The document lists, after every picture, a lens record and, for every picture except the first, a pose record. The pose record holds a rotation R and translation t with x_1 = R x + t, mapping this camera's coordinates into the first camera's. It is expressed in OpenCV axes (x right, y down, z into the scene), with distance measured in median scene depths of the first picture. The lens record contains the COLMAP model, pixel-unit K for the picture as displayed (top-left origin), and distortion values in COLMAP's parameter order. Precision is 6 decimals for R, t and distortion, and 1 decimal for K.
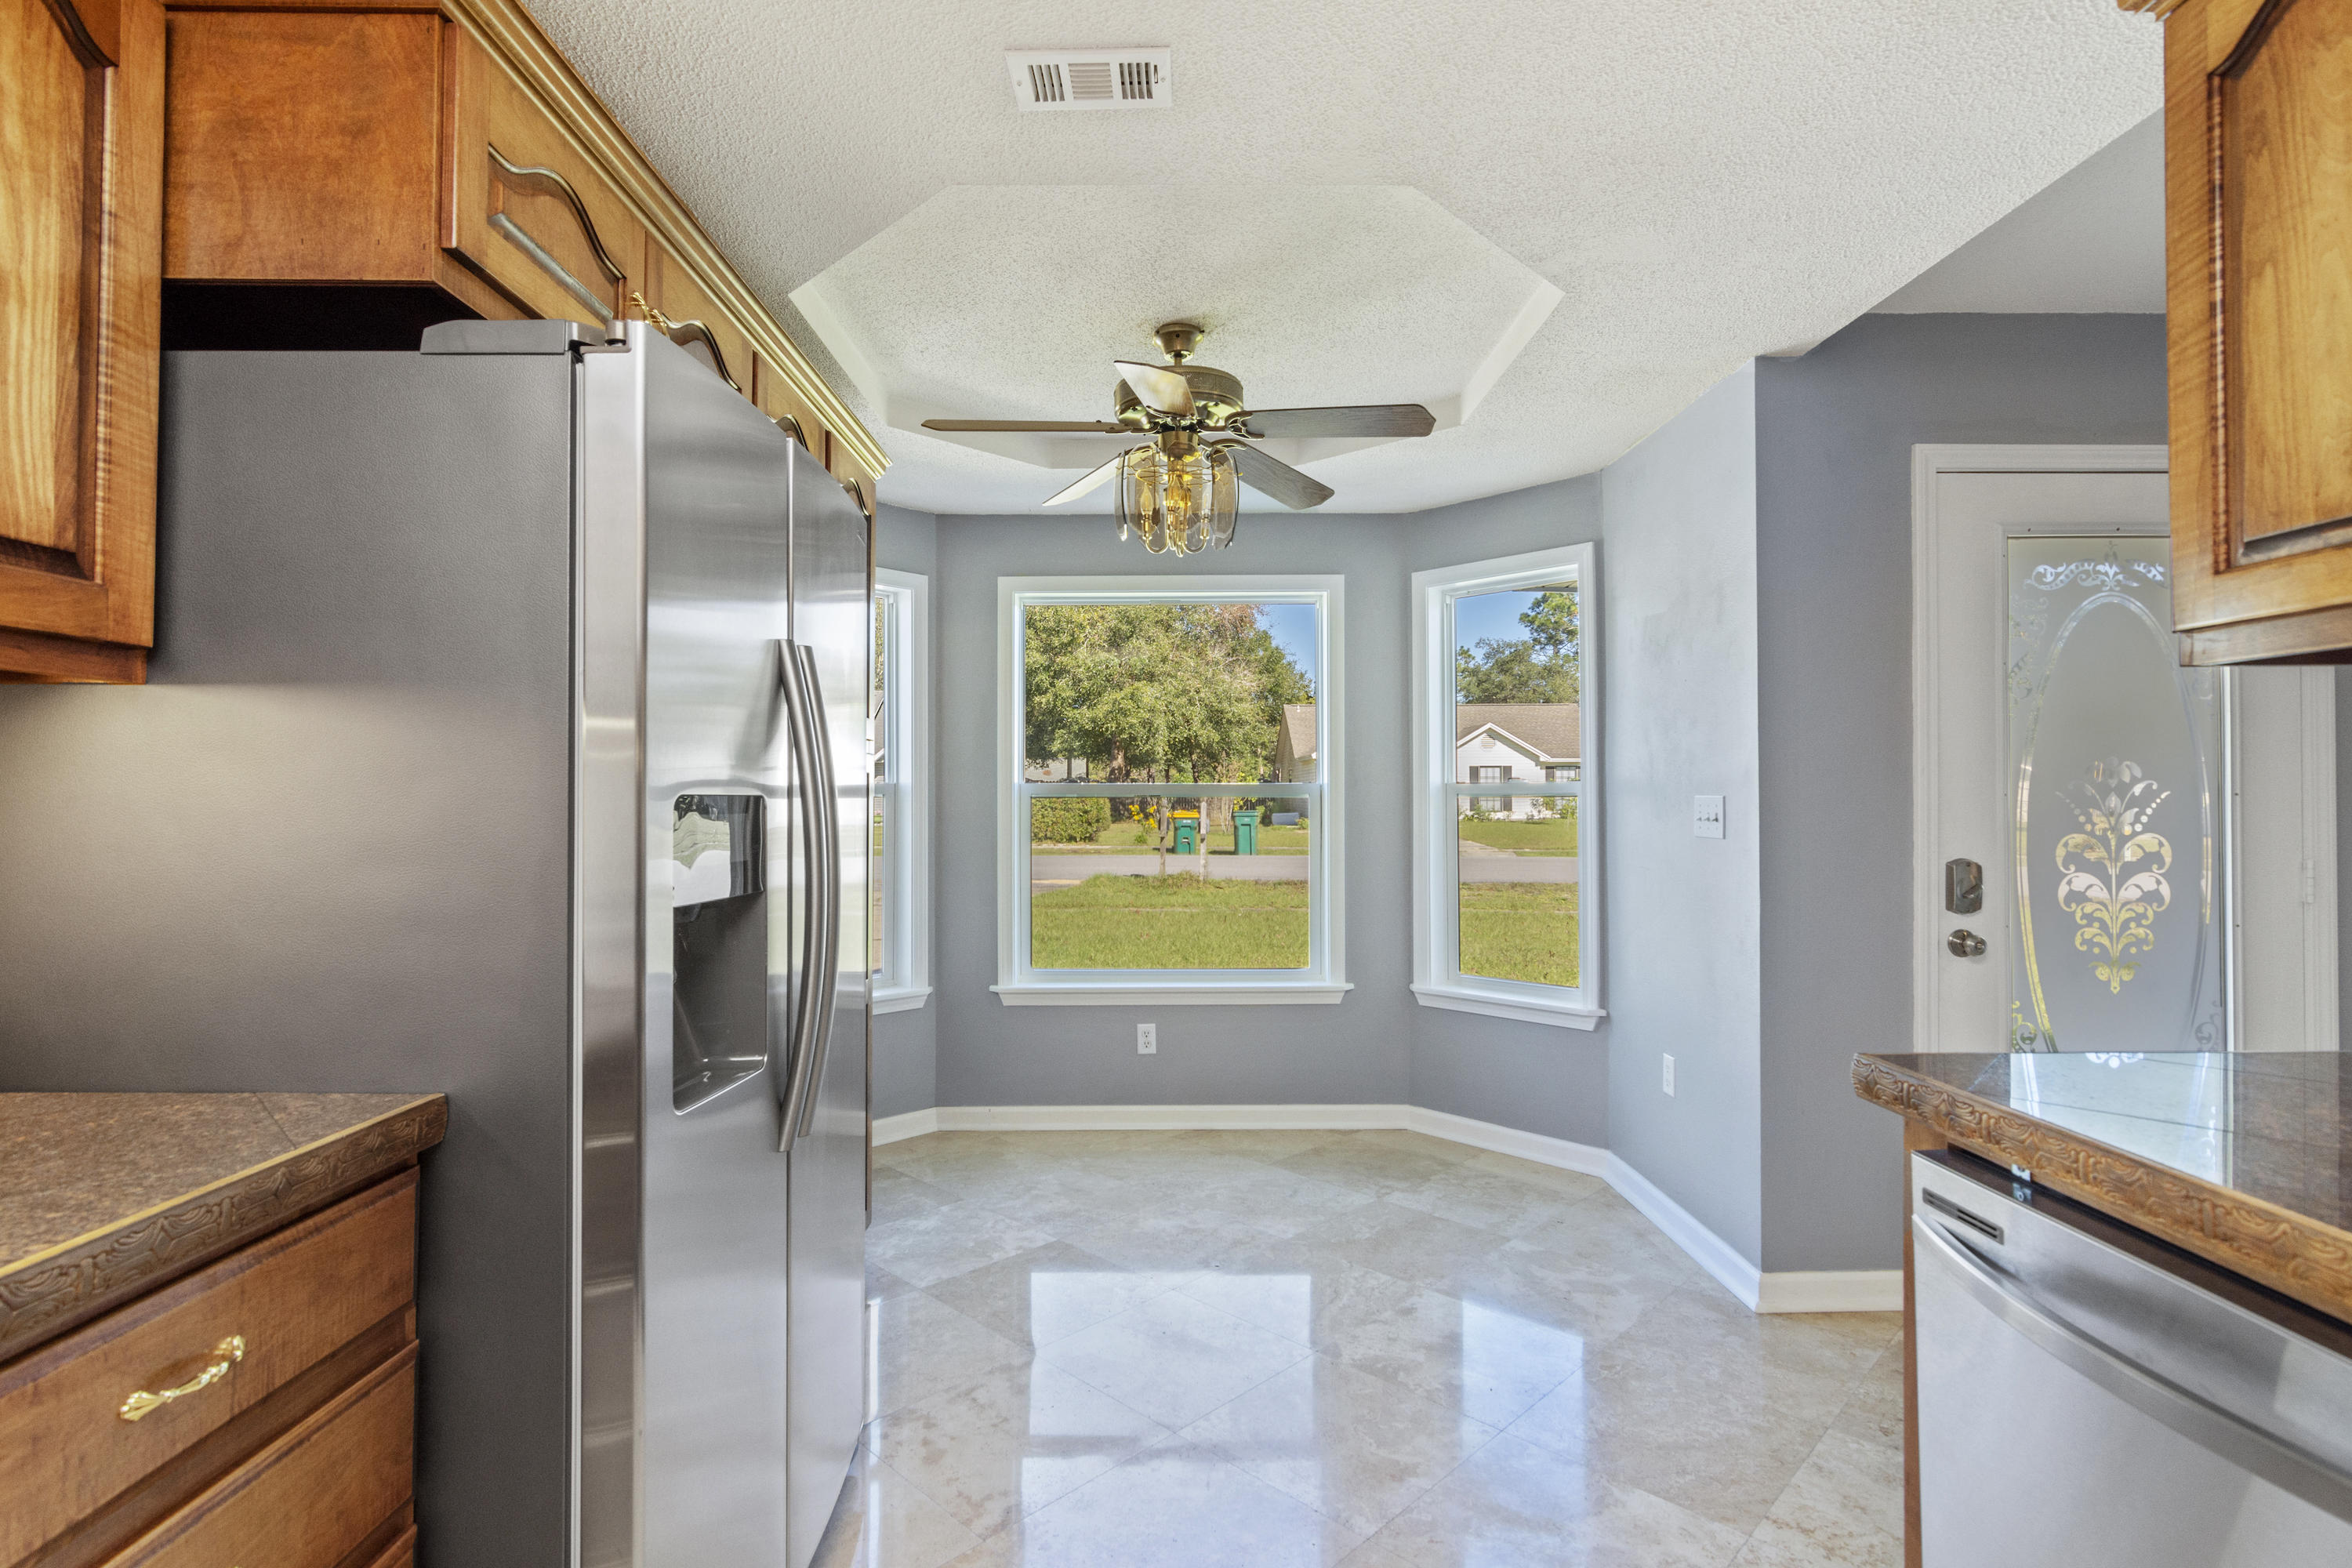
lens RADIAL K [[1107.1, 0, 1168.1], [0, 1107.1, 789.5], [0, 0, 1]] dist [-0.002469, -0.000216]
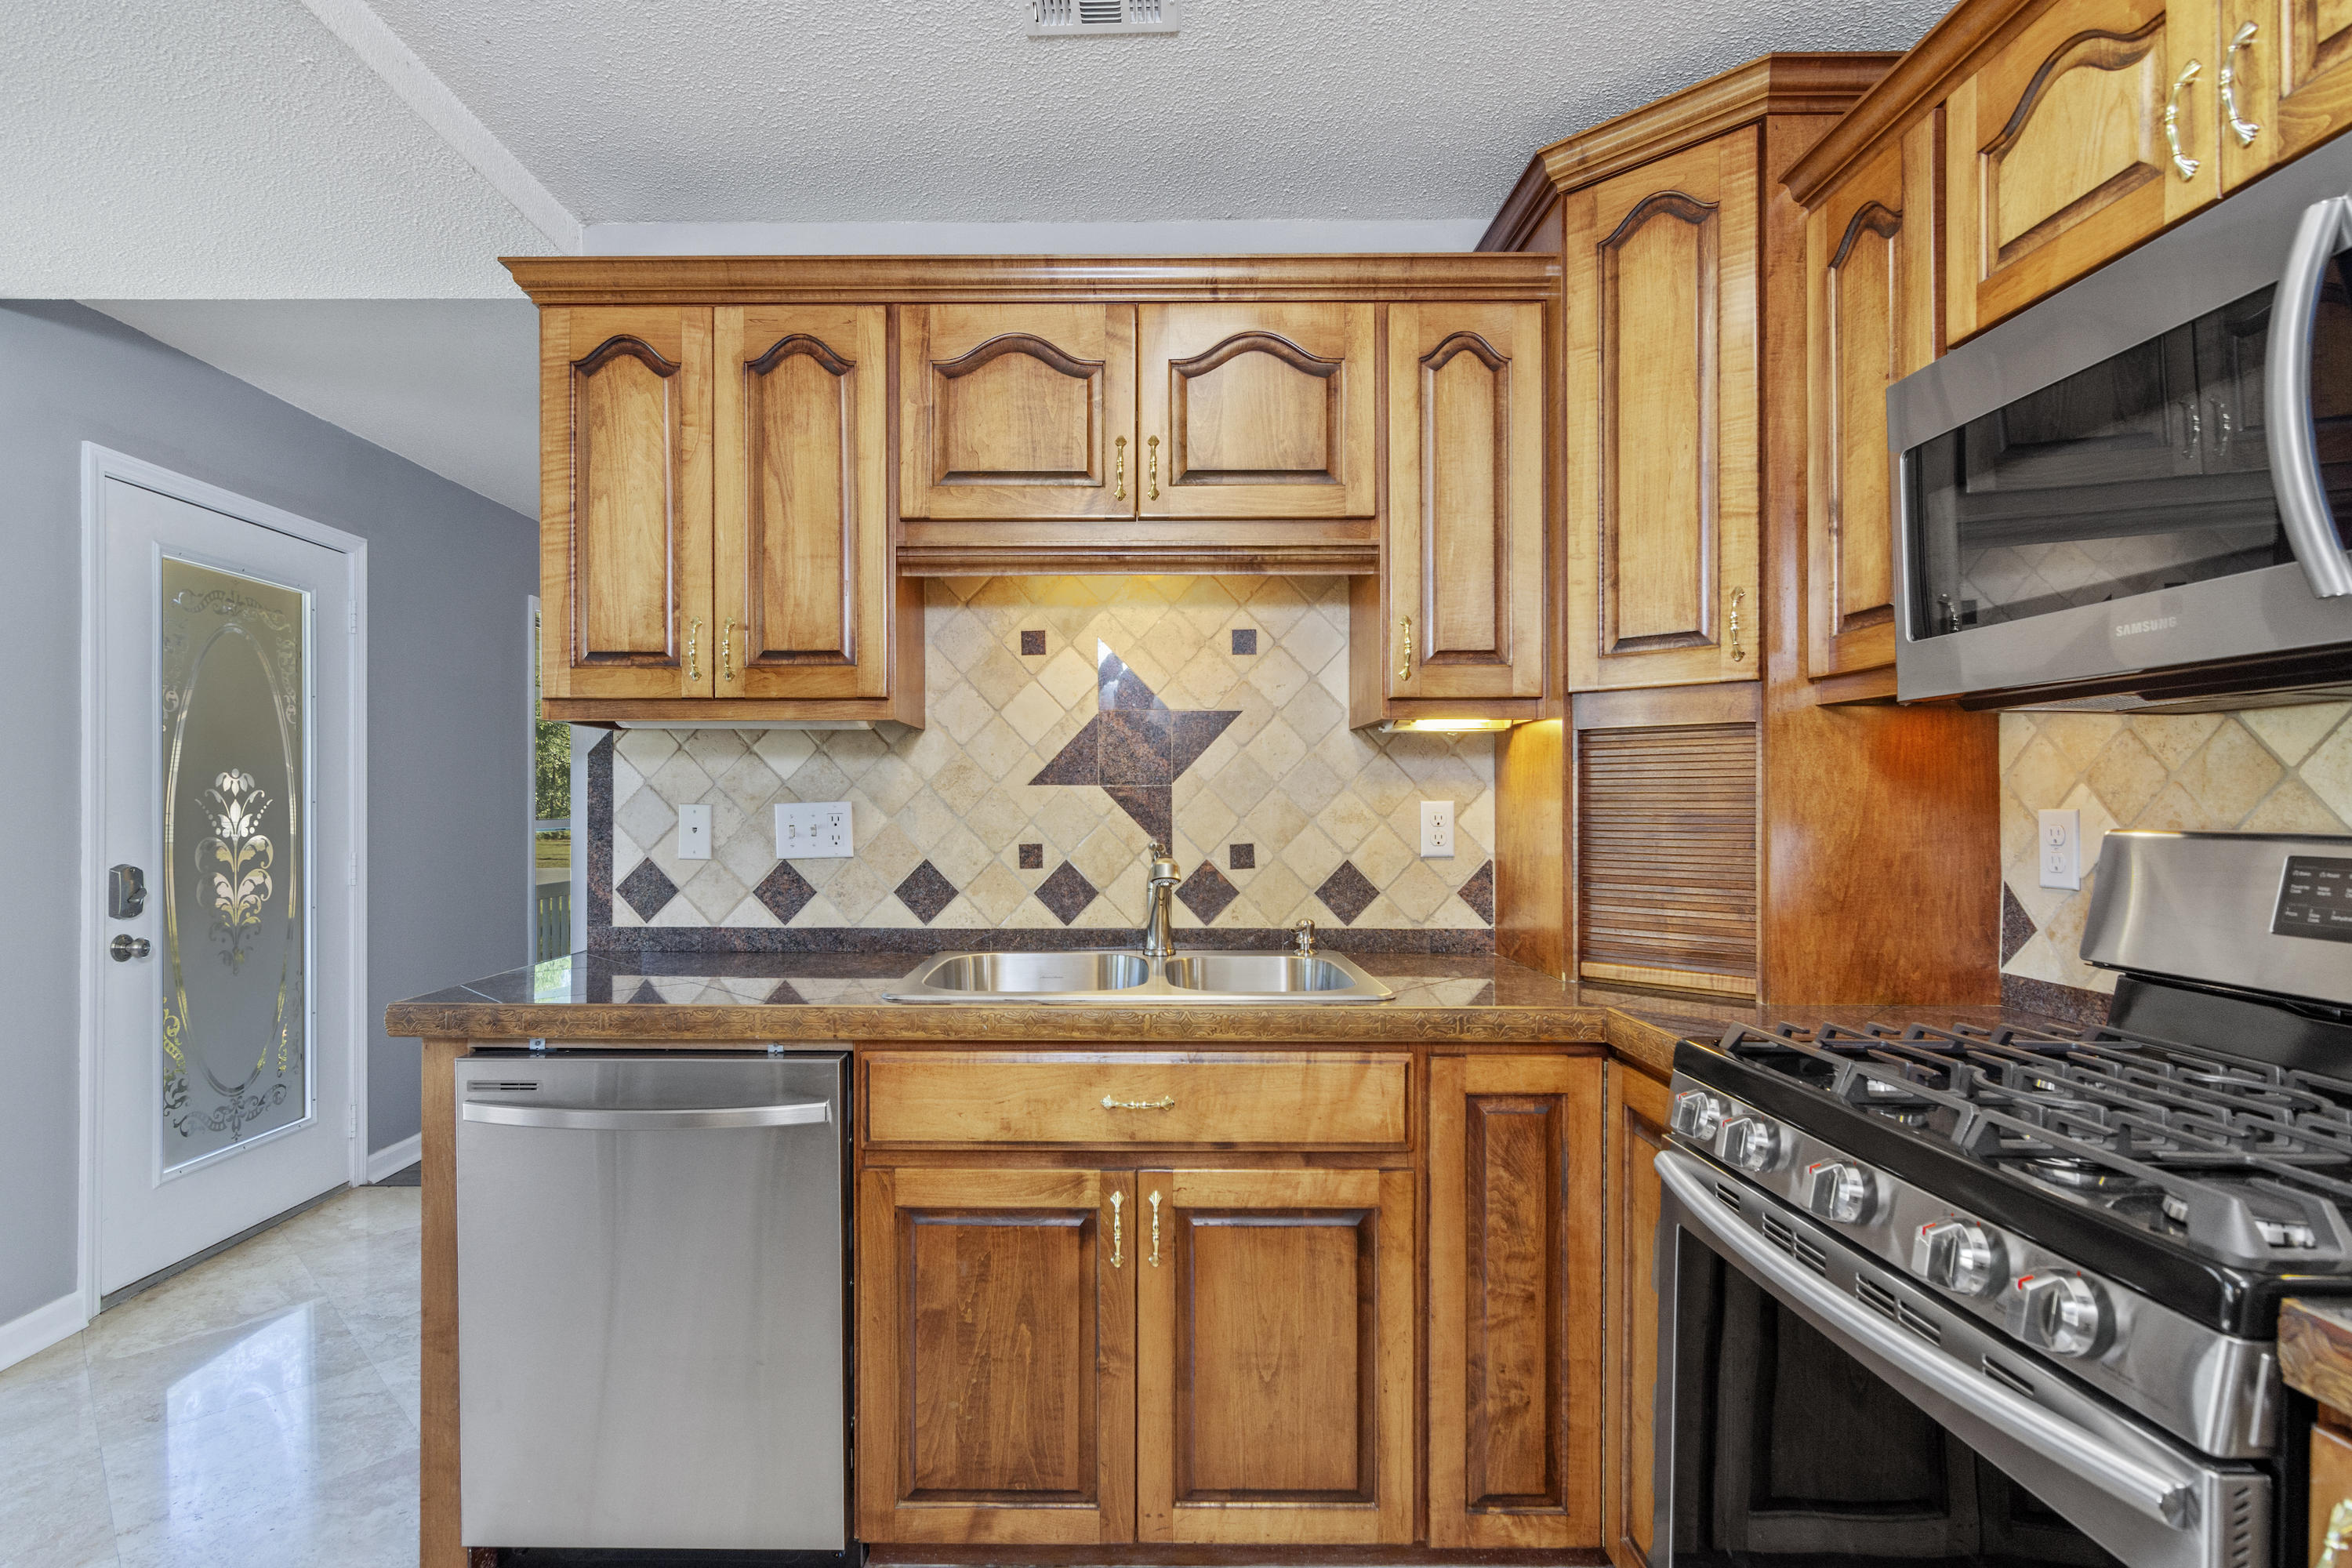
lens RADIAL K [[1154.3, 0, 1135.5], [0, 1154.3, 801.6], [0, 0, 1]] dist [-0.004867, 0.002013]
pose [[0.012542, 0.003880, 0.999914, -0.756249], [-0.006987, 0.999968, -0.003792, 0.005315], [-0.999897, -0.006939, 0.012569, 0.134623]]
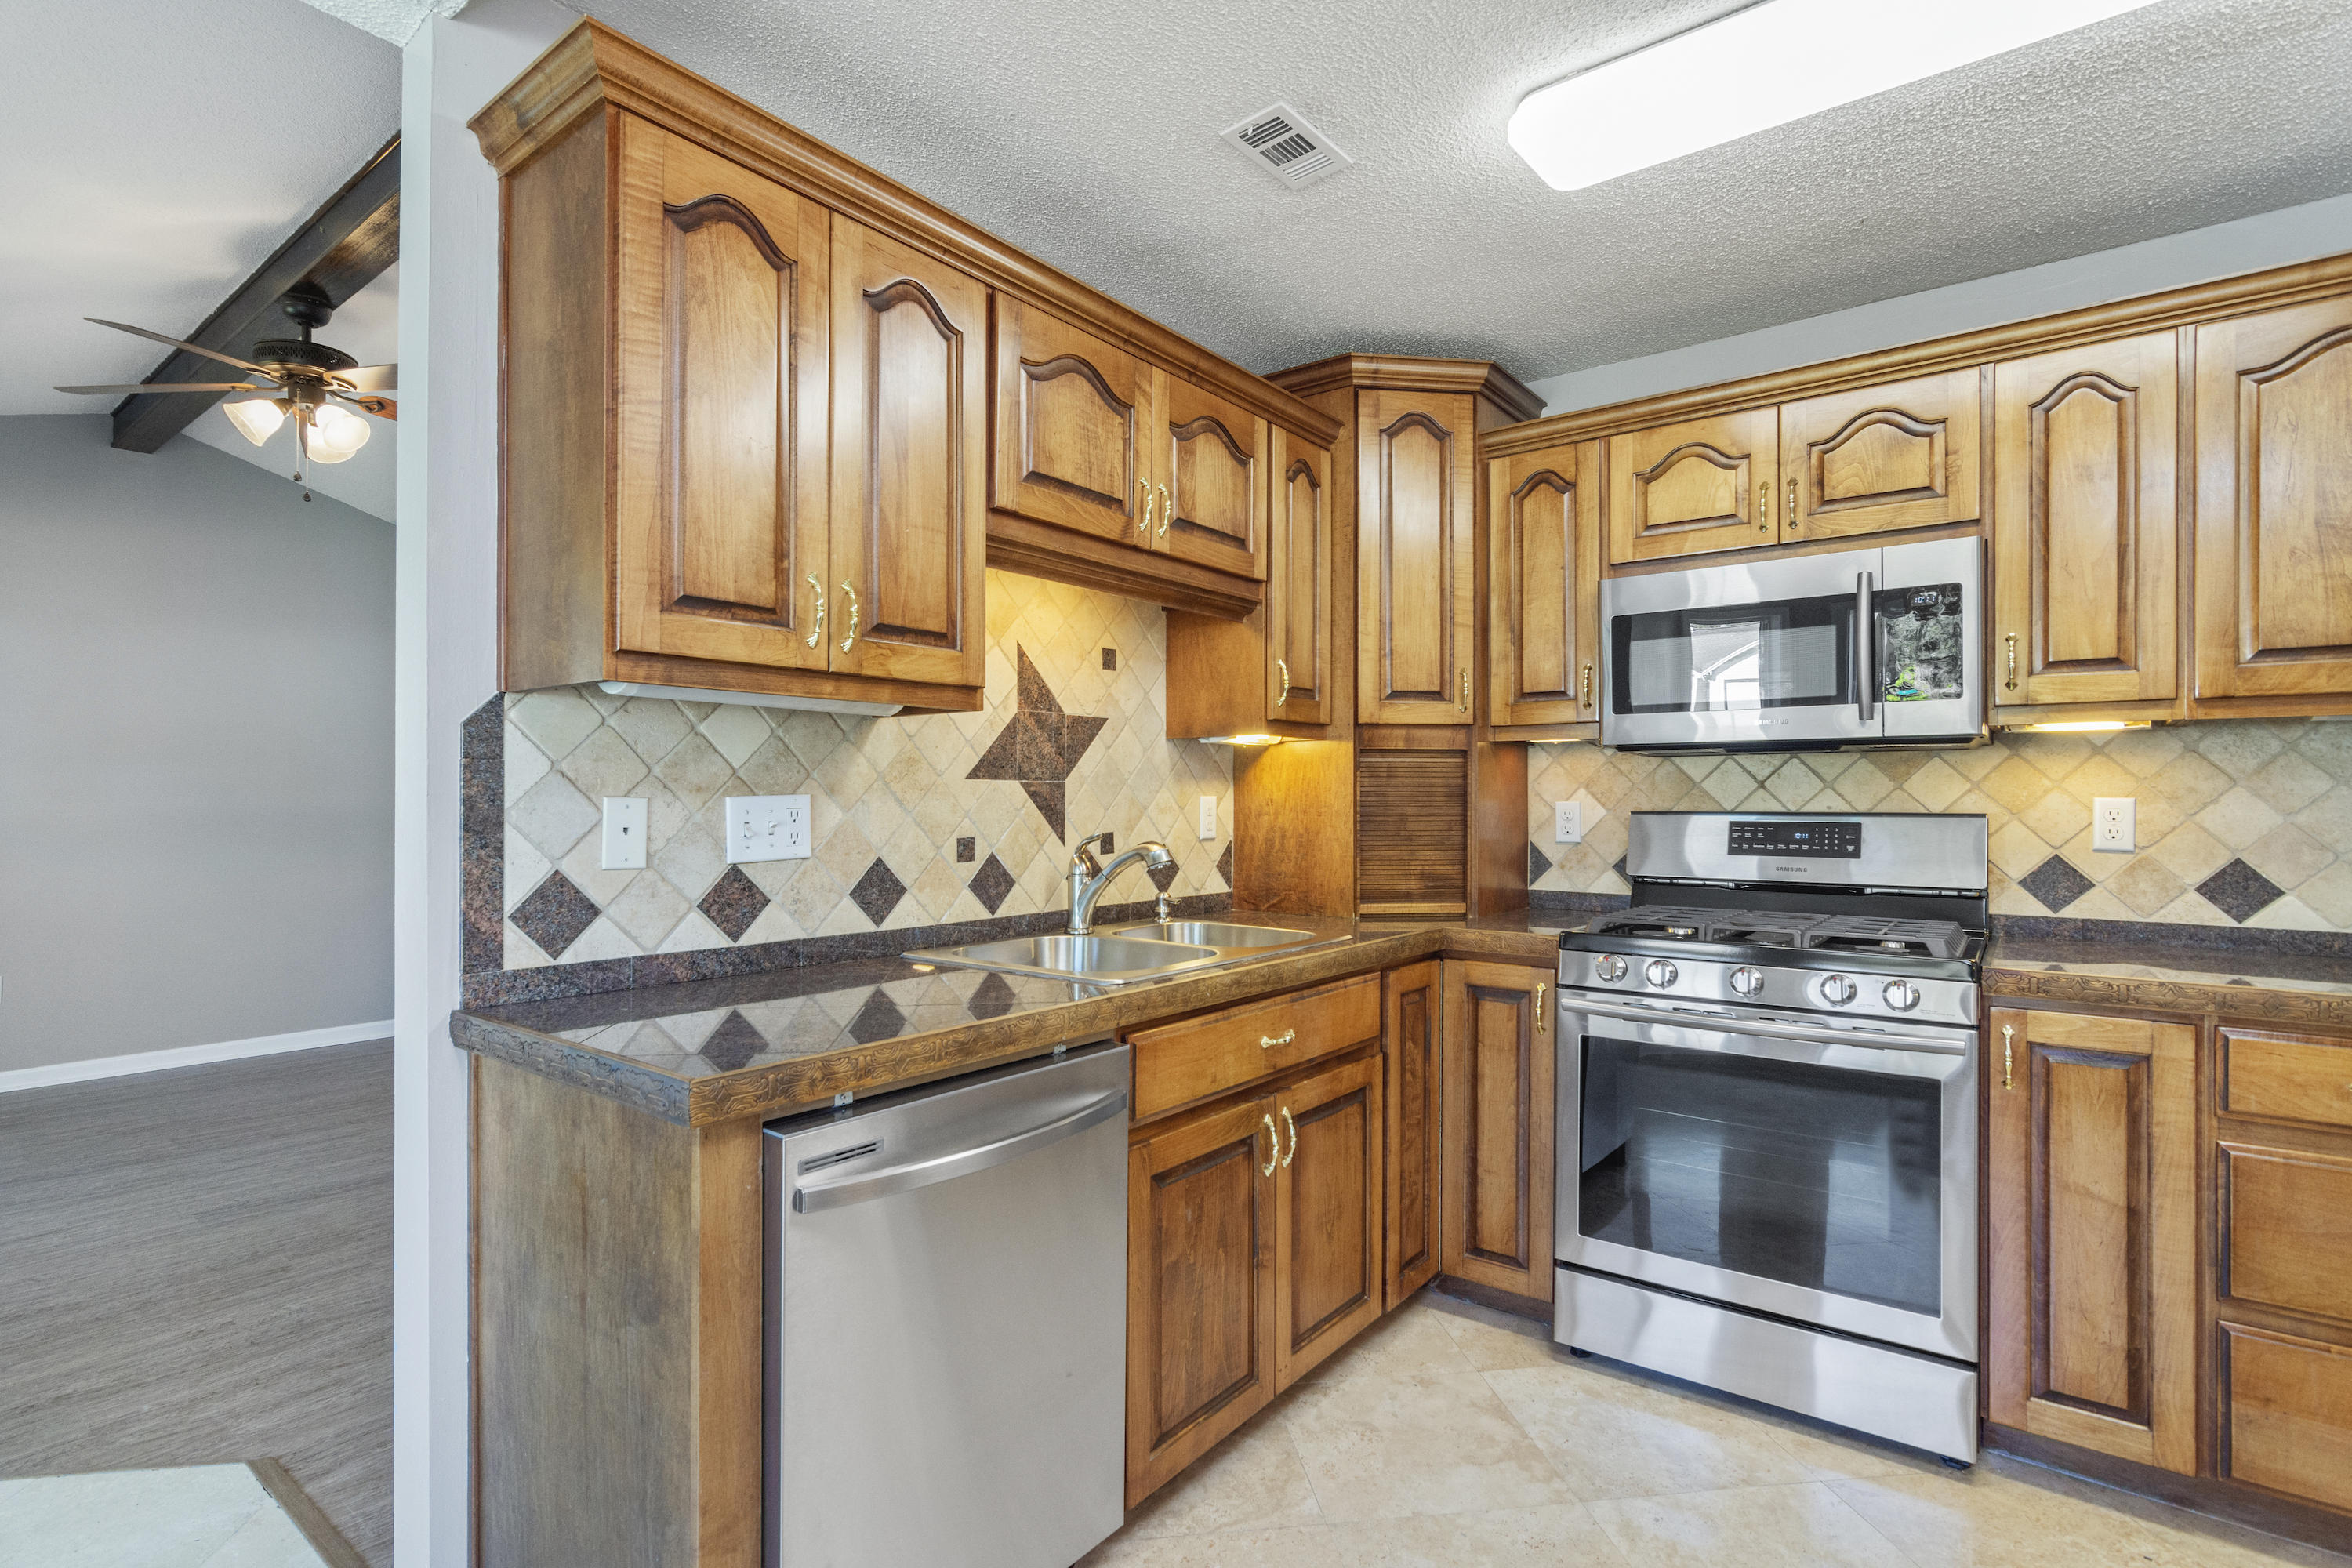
lens RADIAL K [[1107.1, 0, 1168.1], [0, 1107.1, 789.5], [0, 0, 1]] dist [-0.002469, -0.000216]
pose [[-0.782469, 0.007271, 0.622647, -0.250616], [-0.003793, 0.999858, -0.016442, 0.018886], [-0.622678, -0.015227, -0.782330, 1.600882]]
